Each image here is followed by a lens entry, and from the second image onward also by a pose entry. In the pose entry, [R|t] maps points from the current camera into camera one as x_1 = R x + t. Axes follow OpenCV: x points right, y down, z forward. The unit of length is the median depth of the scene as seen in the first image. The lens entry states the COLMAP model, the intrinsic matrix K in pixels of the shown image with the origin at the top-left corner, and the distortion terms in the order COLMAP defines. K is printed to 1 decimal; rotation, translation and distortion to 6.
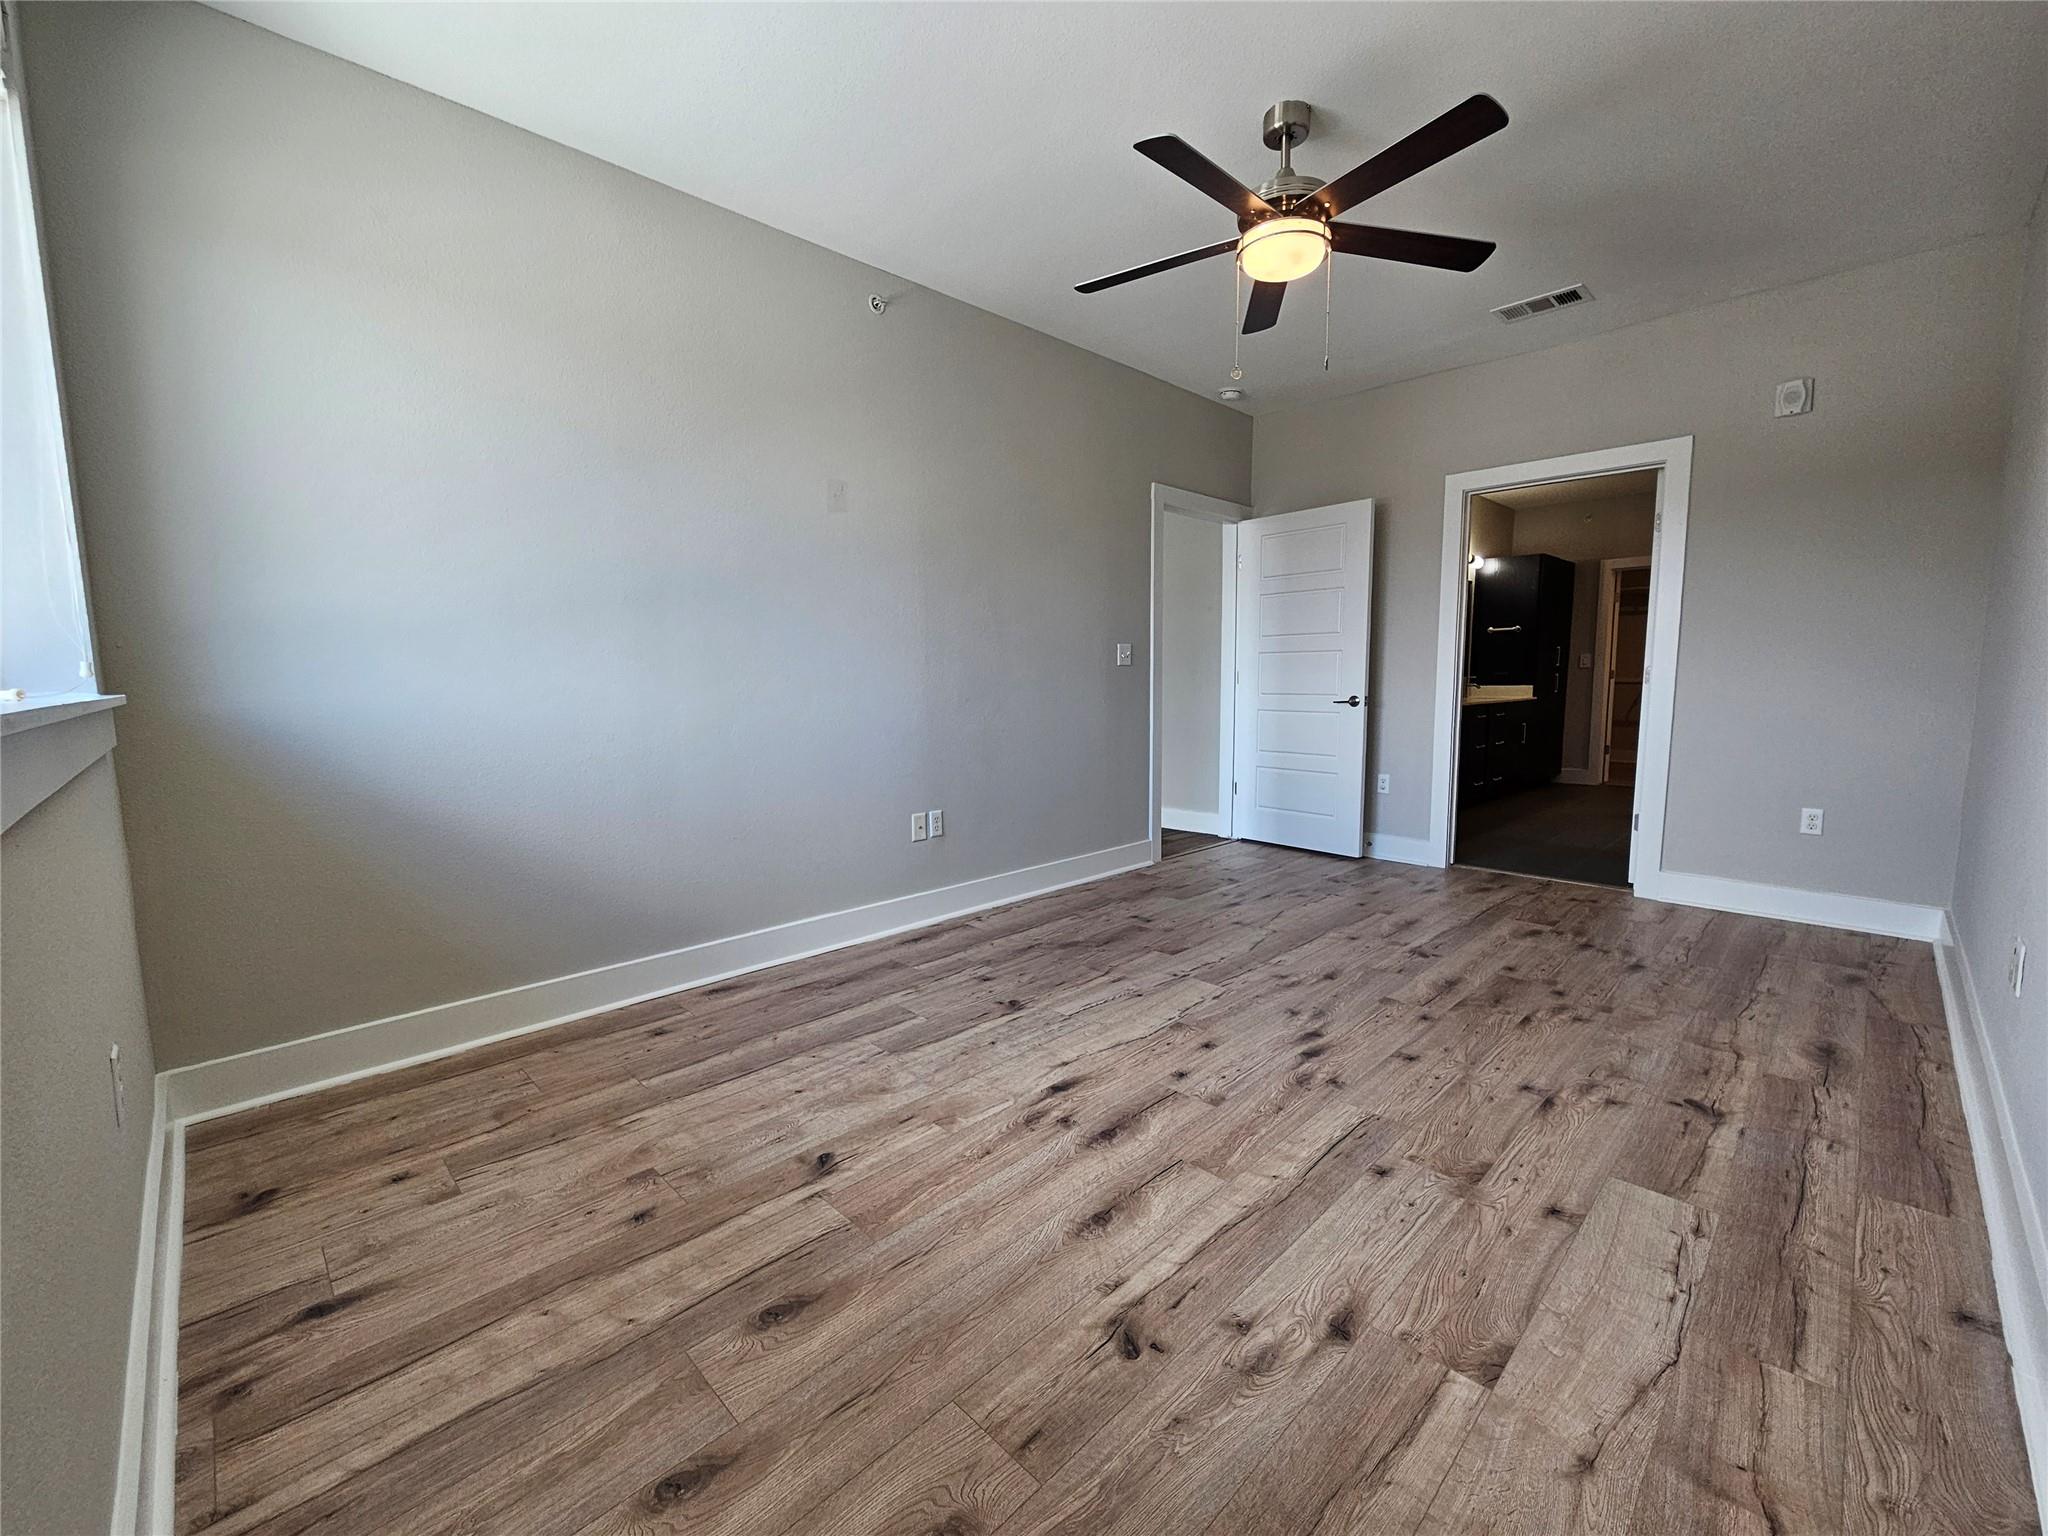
lens RADIAL K [[841.0, 0, 1012.5], [0, 841.0, 766.8], [0, 0, 1]] dist [-0.001904, 0.001490]
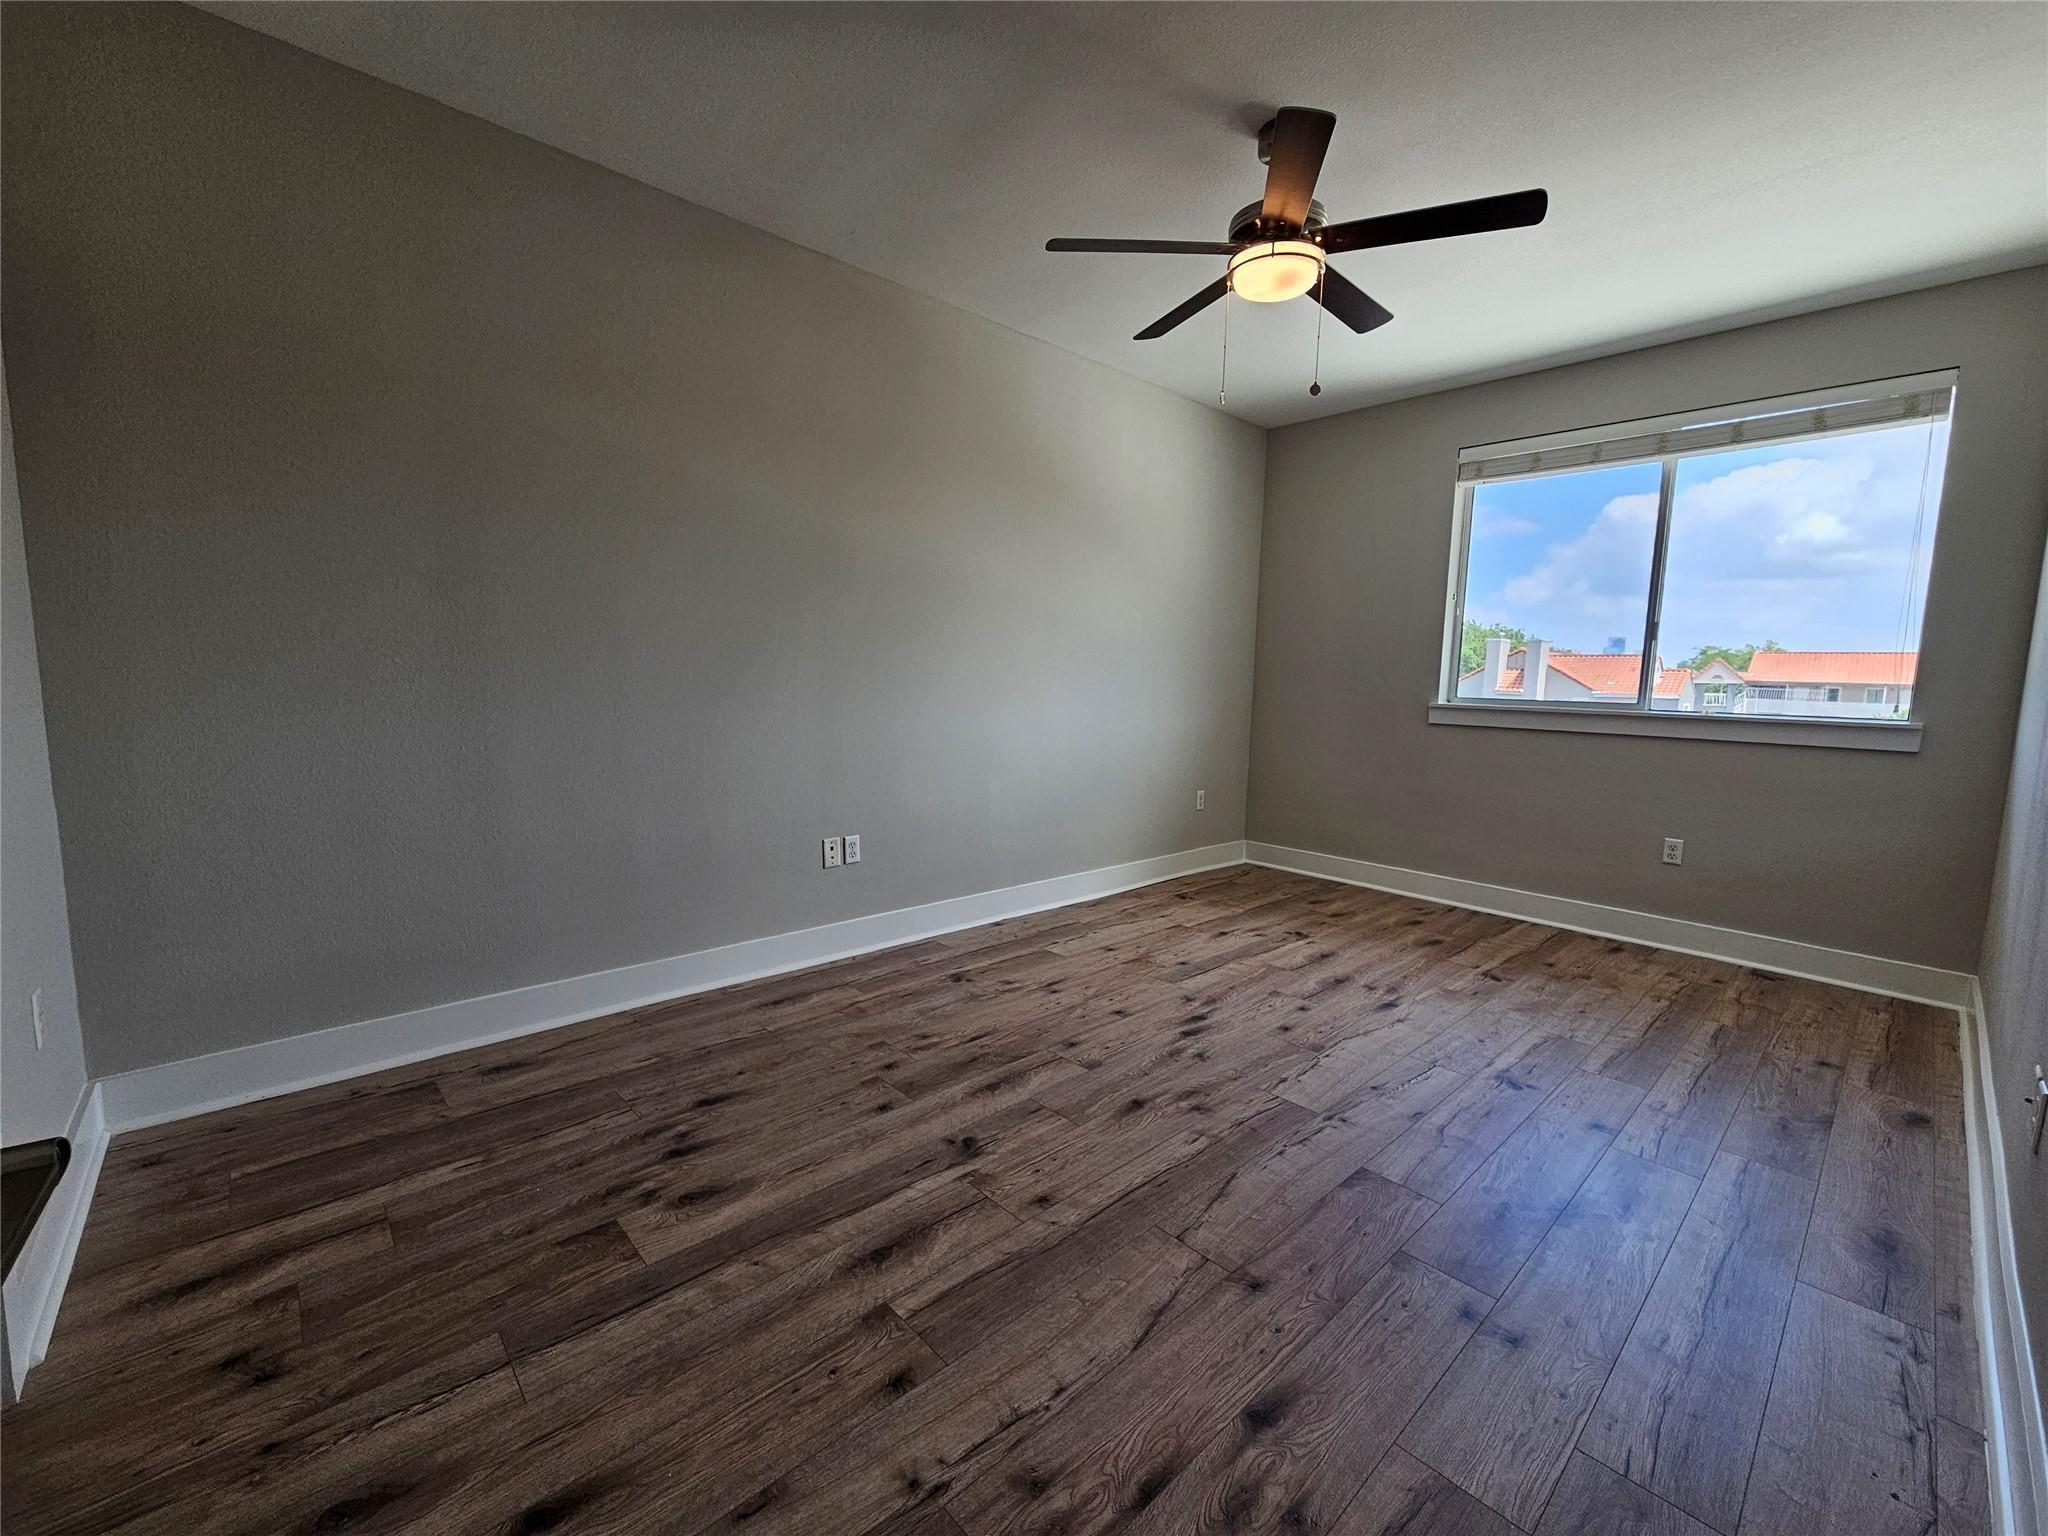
lens RADIAL K [[841.0, 0, 1021.9], [0, 841.0, 768.9], [0, 0, 1]] dist [-0.001904, 0.001490]
pose [[-0.999696, -0.017134, 0.017750, 0.619920], [-0.012856, 0.975875, 0.217950, -0.277465], [-0.021056, 0.217655, -0.975799, 2.201052]]
